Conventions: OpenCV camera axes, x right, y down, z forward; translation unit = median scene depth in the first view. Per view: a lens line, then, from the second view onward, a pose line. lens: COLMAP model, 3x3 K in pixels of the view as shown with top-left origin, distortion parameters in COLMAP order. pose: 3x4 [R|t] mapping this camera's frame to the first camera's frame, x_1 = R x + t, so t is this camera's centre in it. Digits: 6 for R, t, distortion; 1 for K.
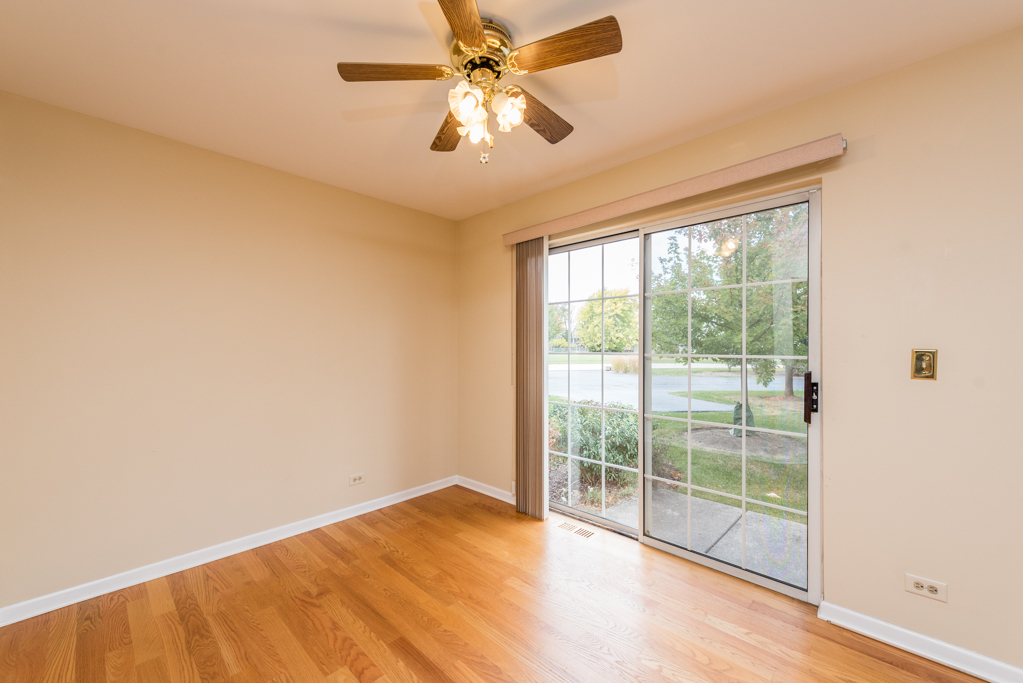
lens RADIAL K [[401.9, 0, 509.2], [0, 401.9, 346.7], [0, 0, 1]] dist [0.001239, 0.000042]
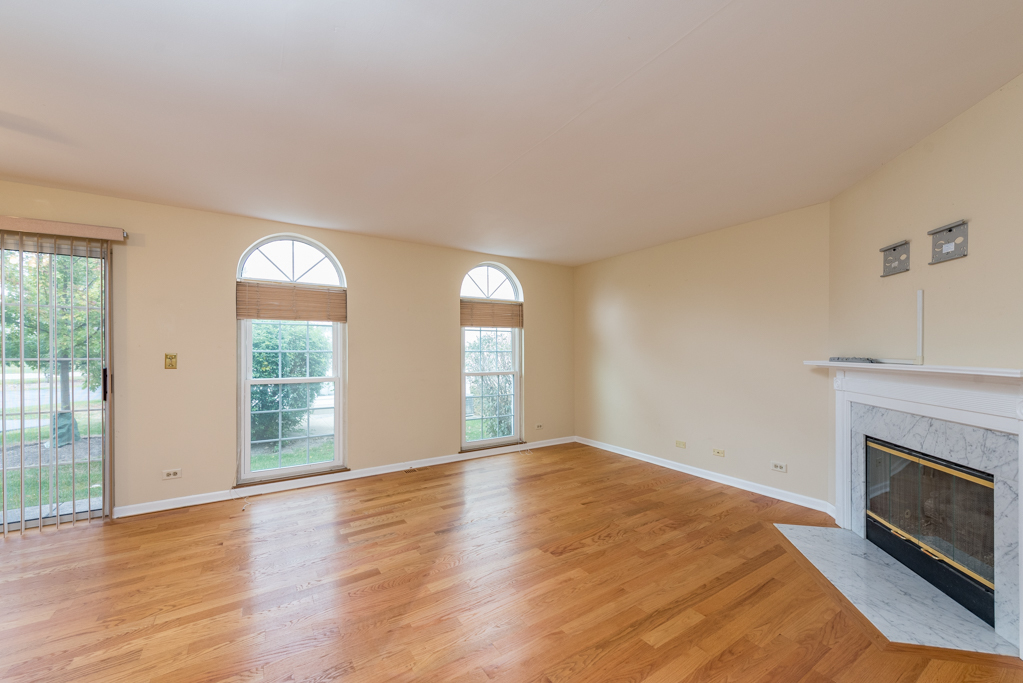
lens RADIAL K [[409.7, 0, 519.2], [0, 409.7, 353.2], [0, 0, 1]] dist [0.002356, -0.000262]
pose [[0.215784, -0.005321, 0.976427, -0.388109], [-0.001100, 0.999983, 0.005692, -0.005212], [-0.976440, -0.002303, 0.215775, -0.760800]]
